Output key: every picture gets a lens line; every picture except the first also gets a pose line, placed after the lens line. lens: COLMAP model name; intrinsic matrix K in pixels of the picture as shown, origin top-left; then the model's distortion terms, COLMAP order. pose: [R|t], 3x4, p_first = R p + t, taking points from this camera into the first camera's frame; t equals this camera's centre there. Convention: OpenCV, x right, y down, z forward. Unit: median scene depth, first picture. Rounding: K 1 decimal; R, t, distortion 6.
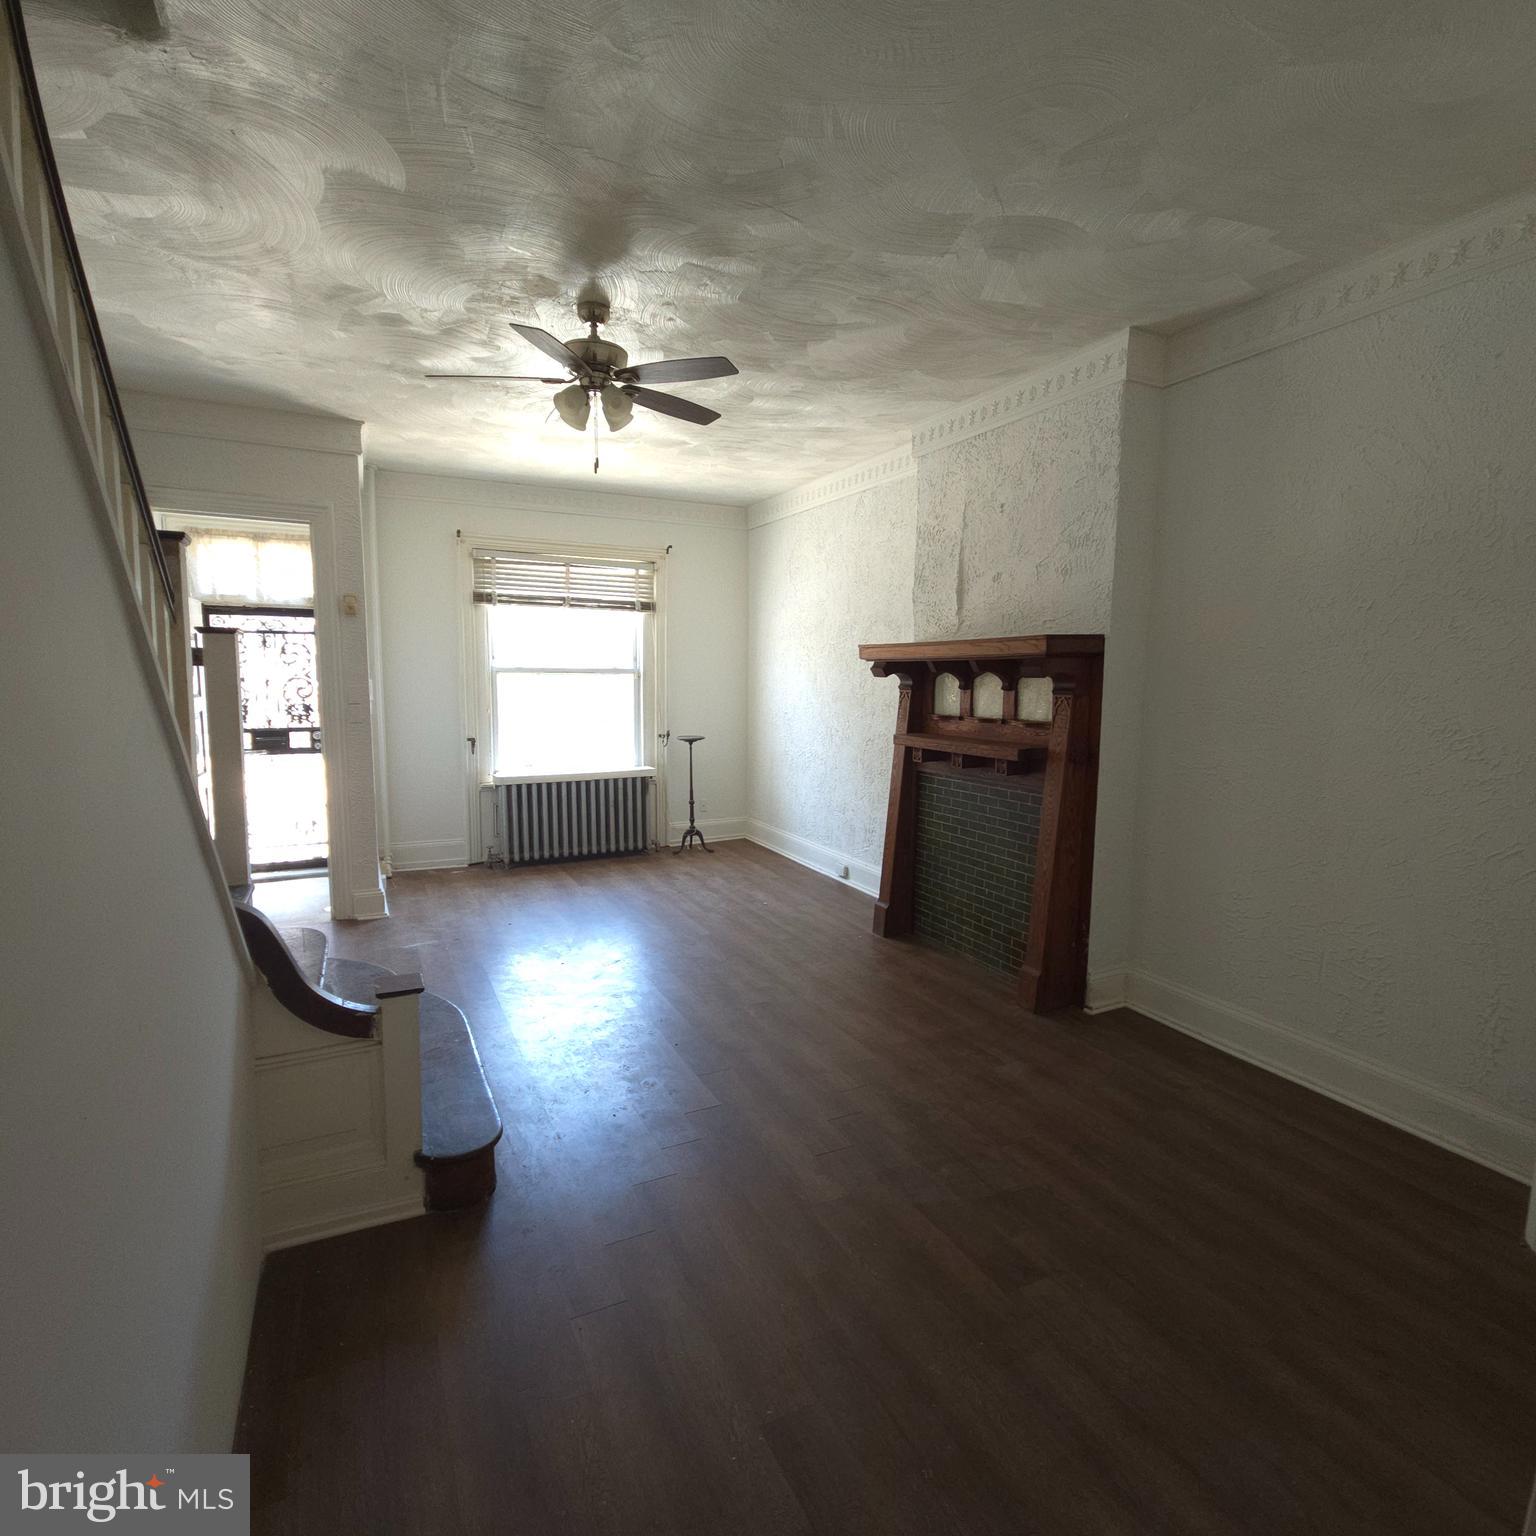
lens RADIAL K [[829.3, 0, 769.9], [0, 829.3, 767.9], [0, 0, 1]] dist [0.013178, -0.005973]
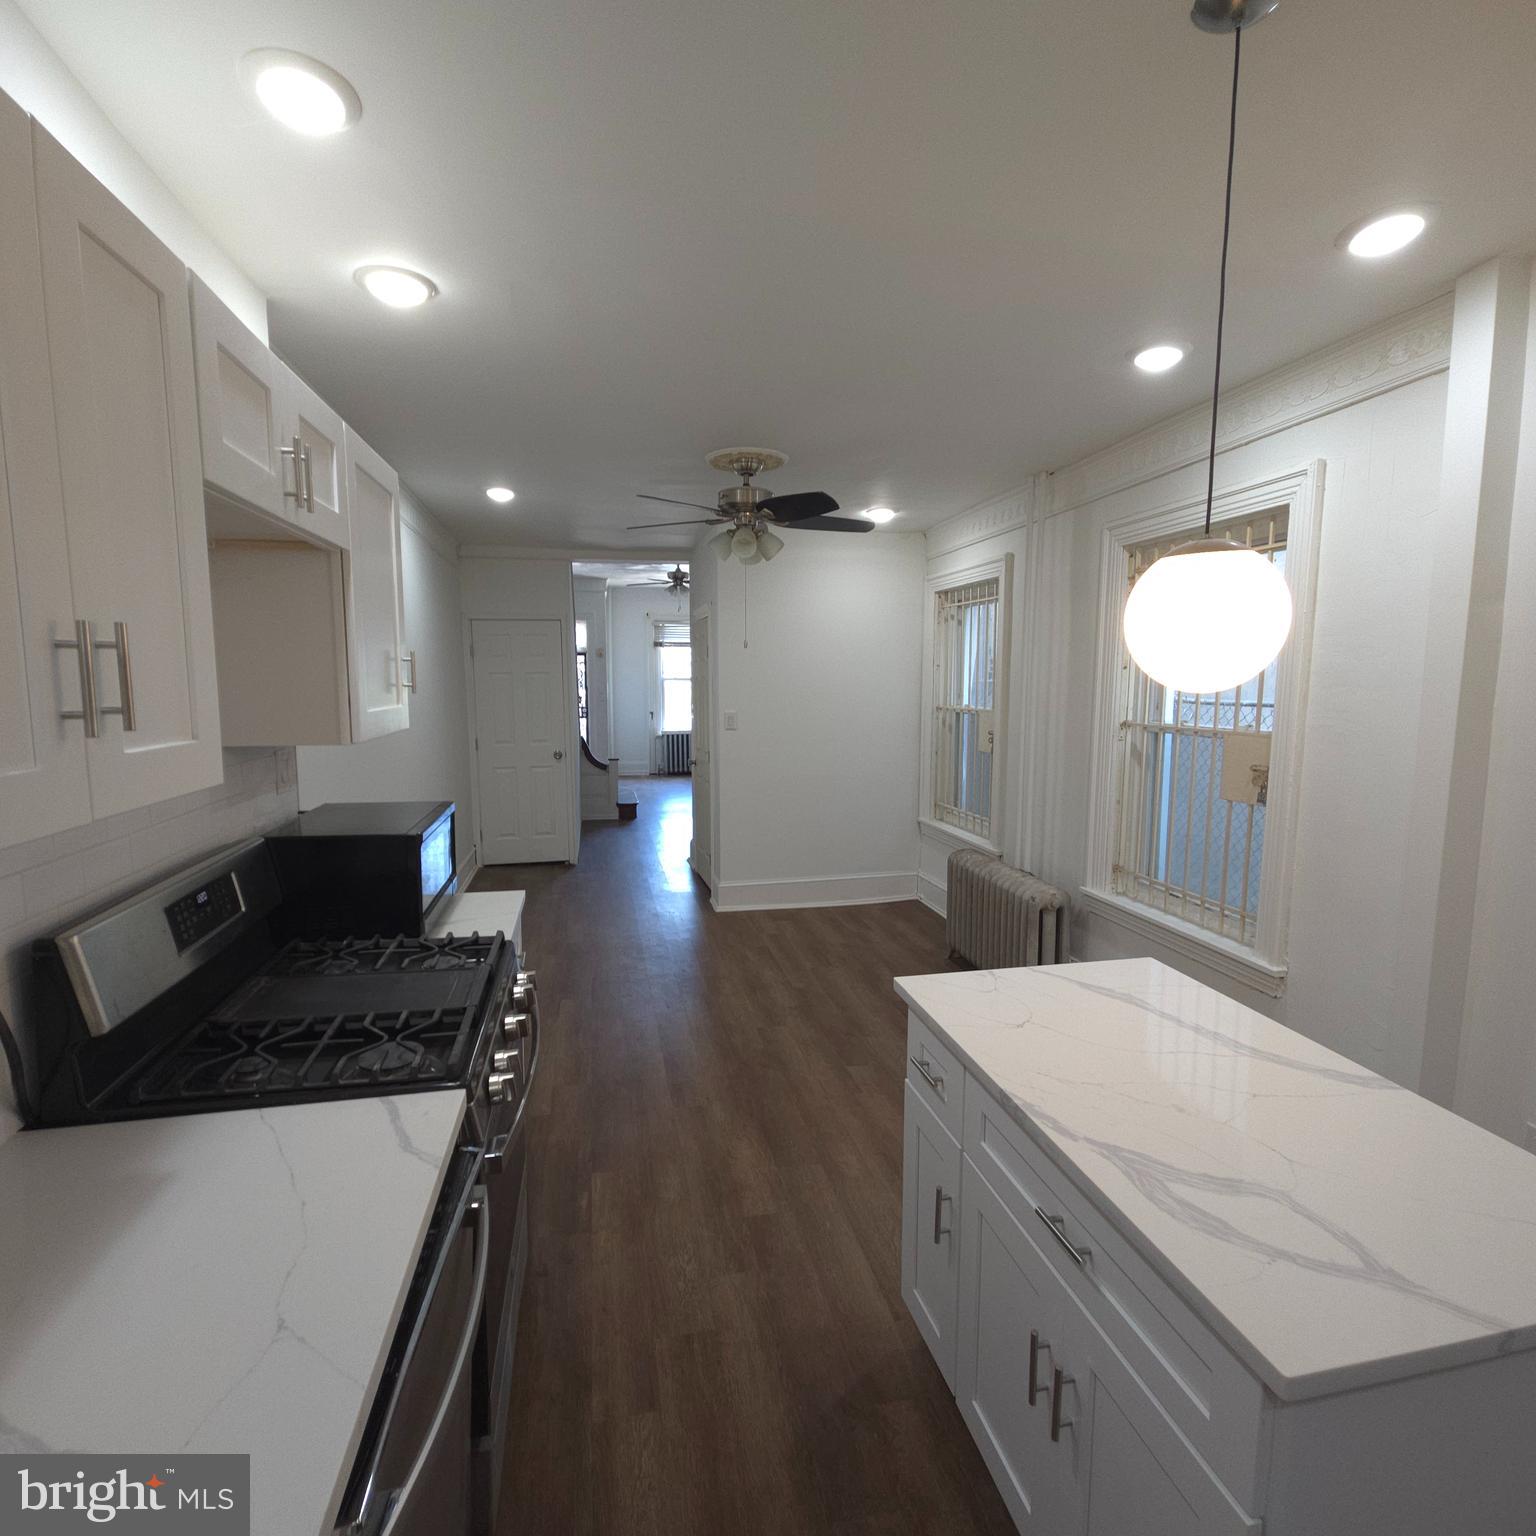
lens RADIAL K [[829.3, 0, 765.6], [0, 829.3, 768.4], [0, 0, 1]] dist [0.013178, -0.005973]
pose [[0.967498, 0.018596, -0.252192, 0.890779], [-0.020711, 0.999769, -0.005735, 0.224817], [0.252027, 0.010771, 0.967660, -1.880730]]
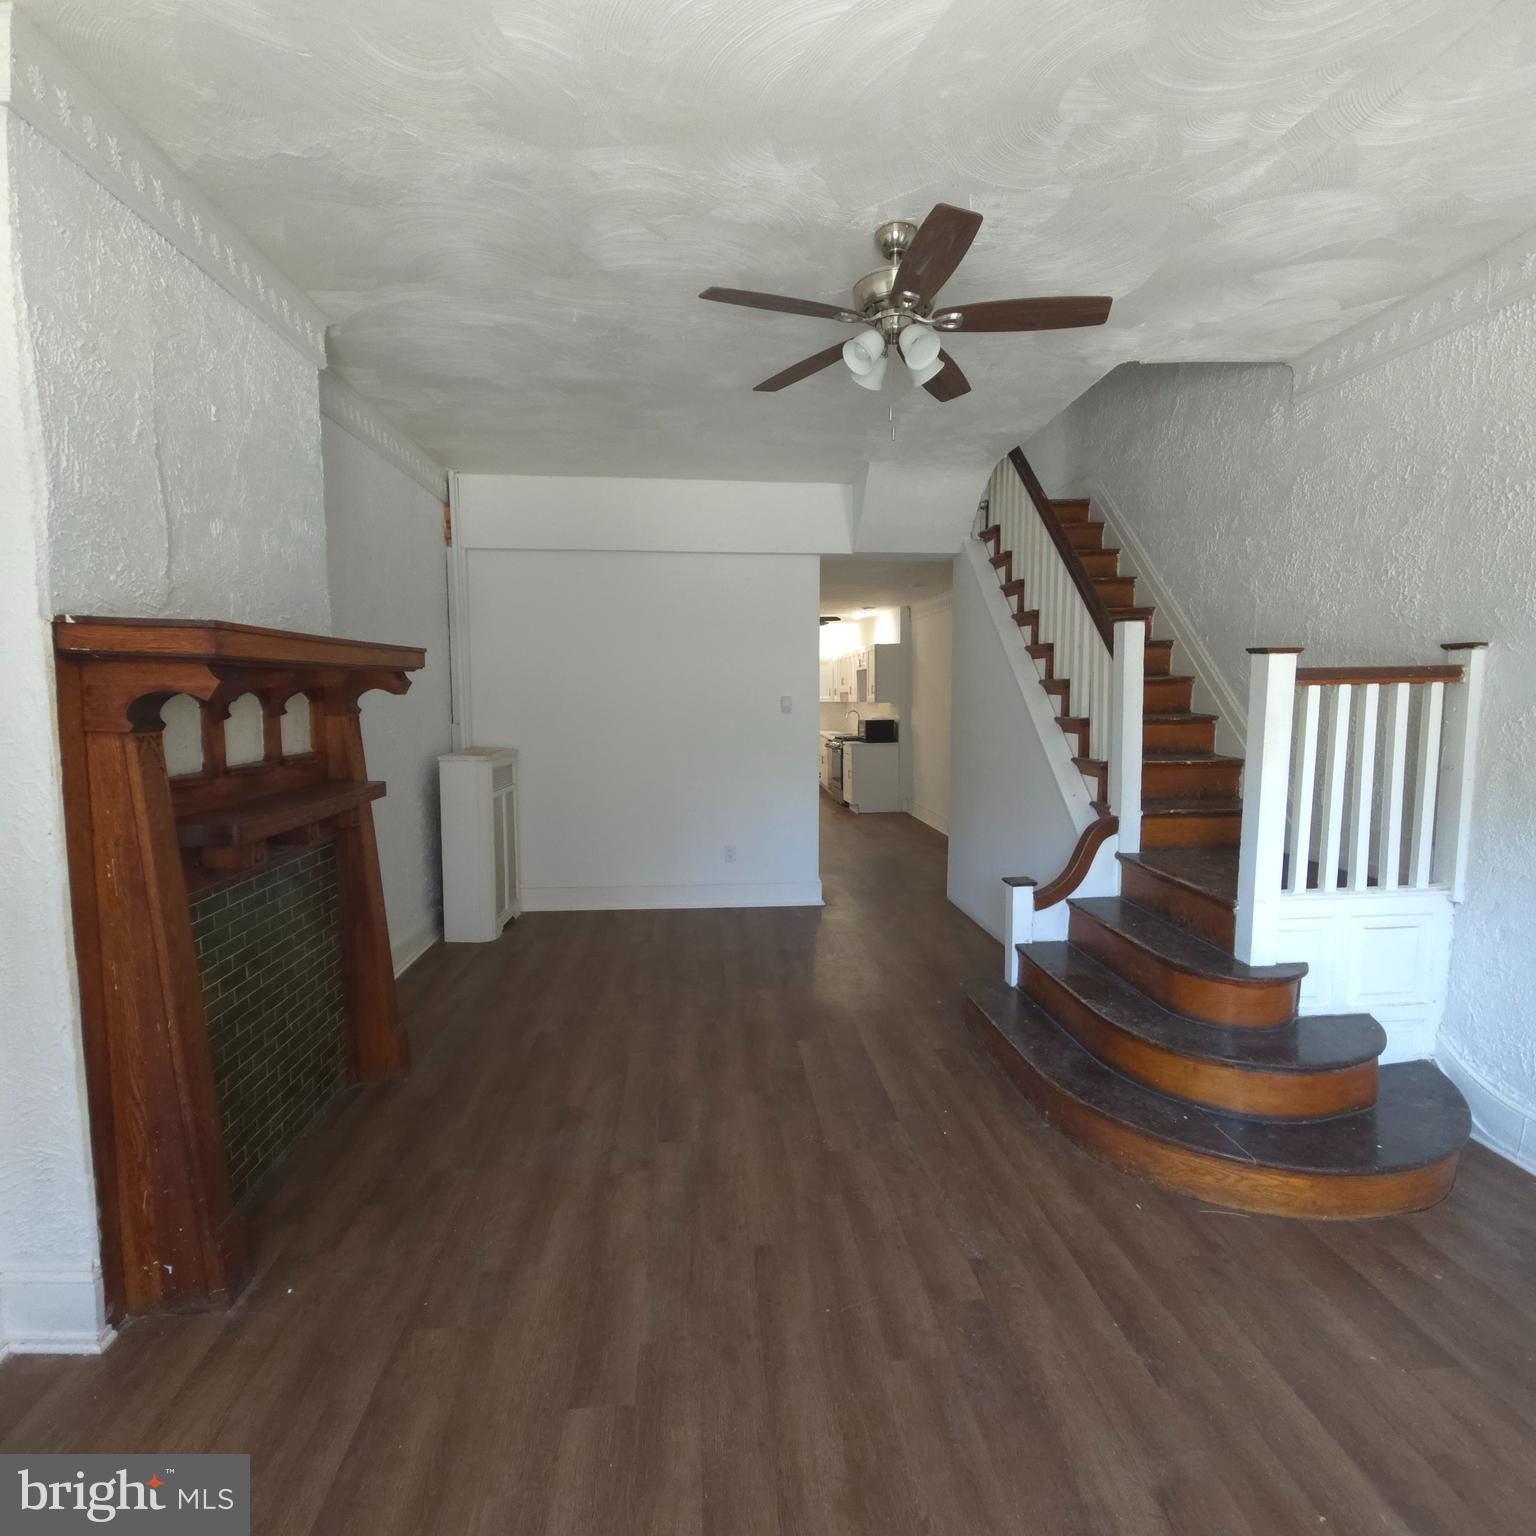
lens RADIAL K [[829.3, 0, 770.0], [0, 829.3, 768.6], [0, 0, 1]] dist [0.013178, -0.005973]
pose [[-0.926089, -0.044151, 0.374713, -0.253121], [0.037342, 0.977529, 0.207469, -0.134505], [-0.375453, 0.206127, -0.903630, 1.134191]]
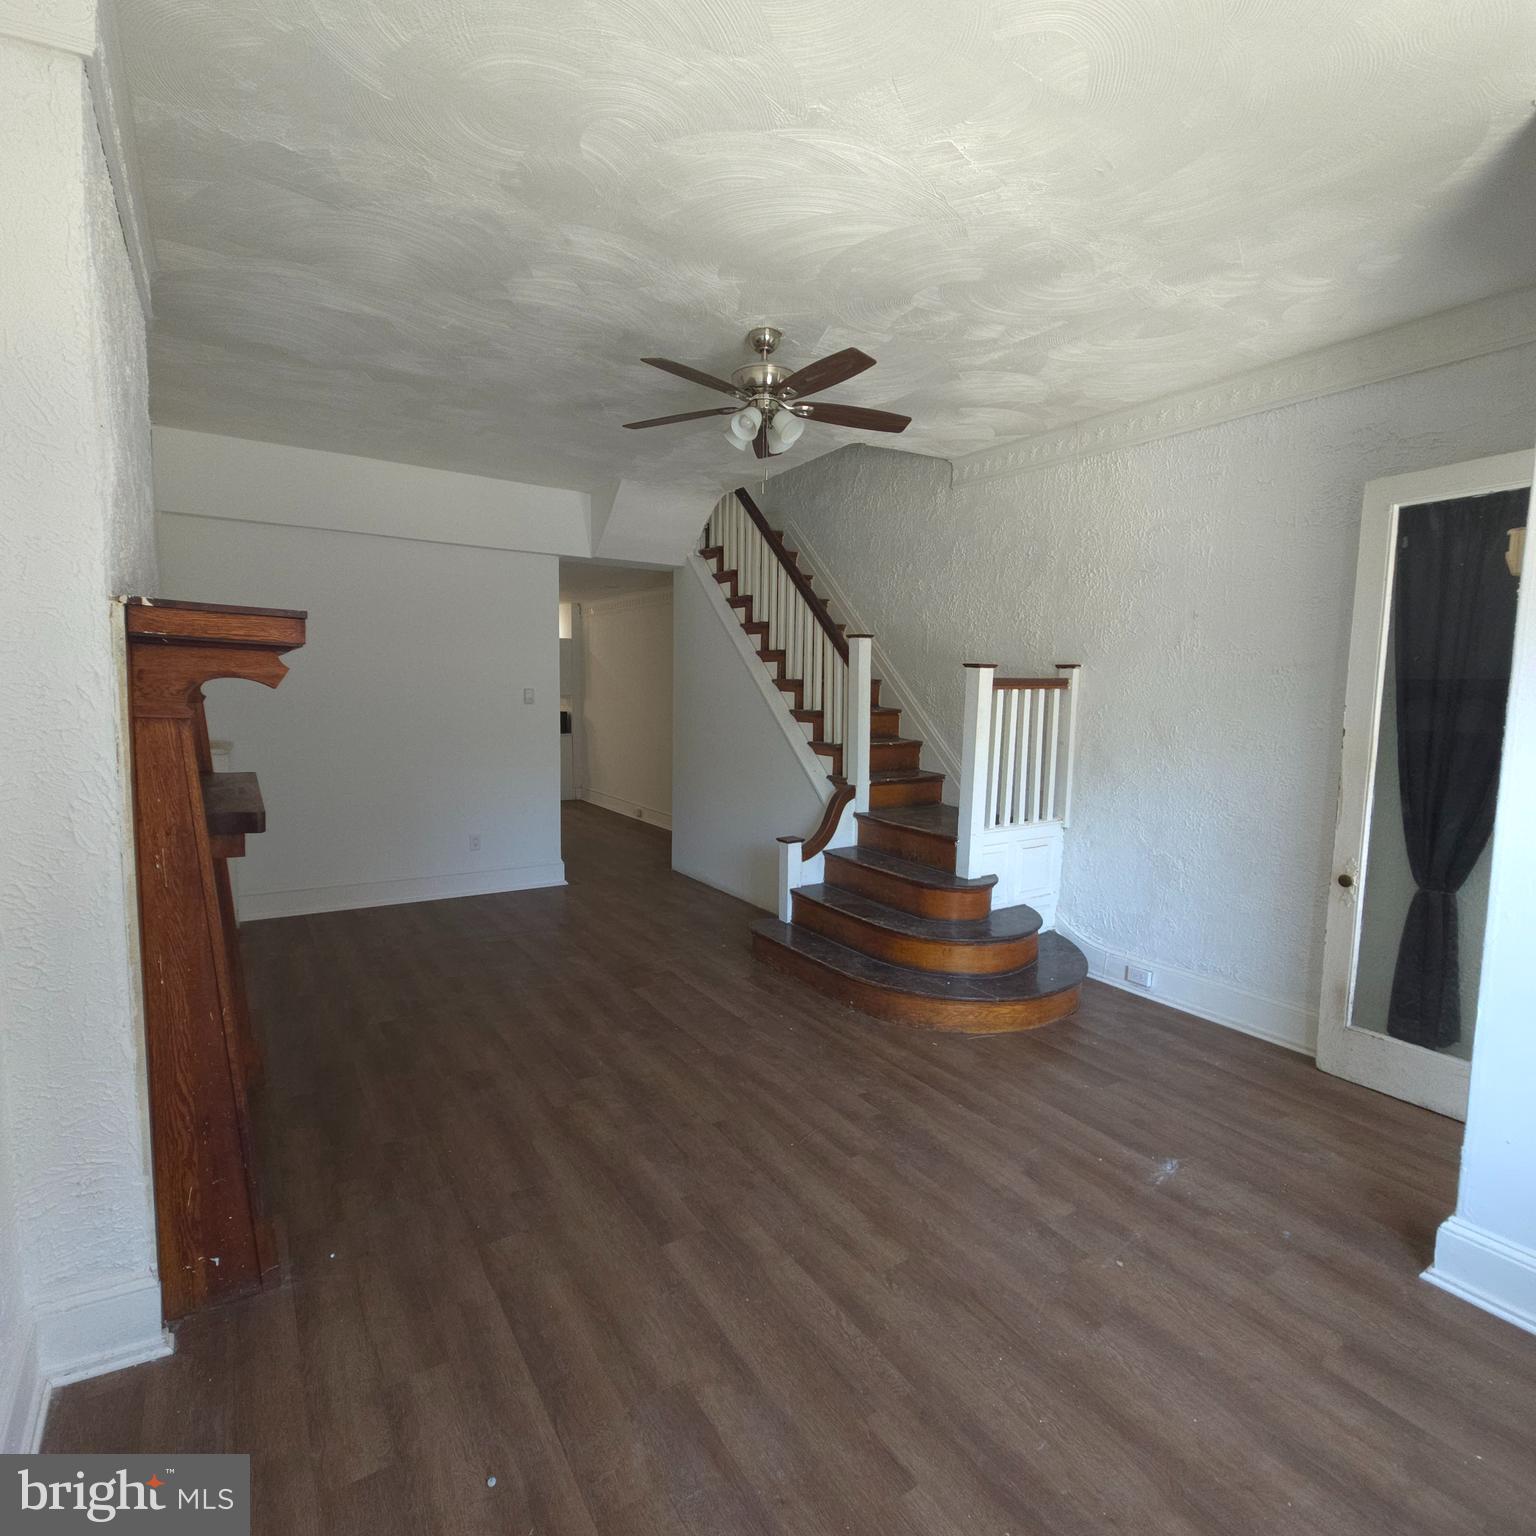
lens RADIAL K [[829.3, 0, 766.9], [0, 829.3, 767.8], [0, 0, 1]] dist [0.013178, -0.005973]
pose [[-0.994305, -0.019163, -0.104832, -0.068467], [-0.041345, 0.976017, 0.213732, -0.150952], [0.098222, 0.216850, -0.971251, 1.283302]]
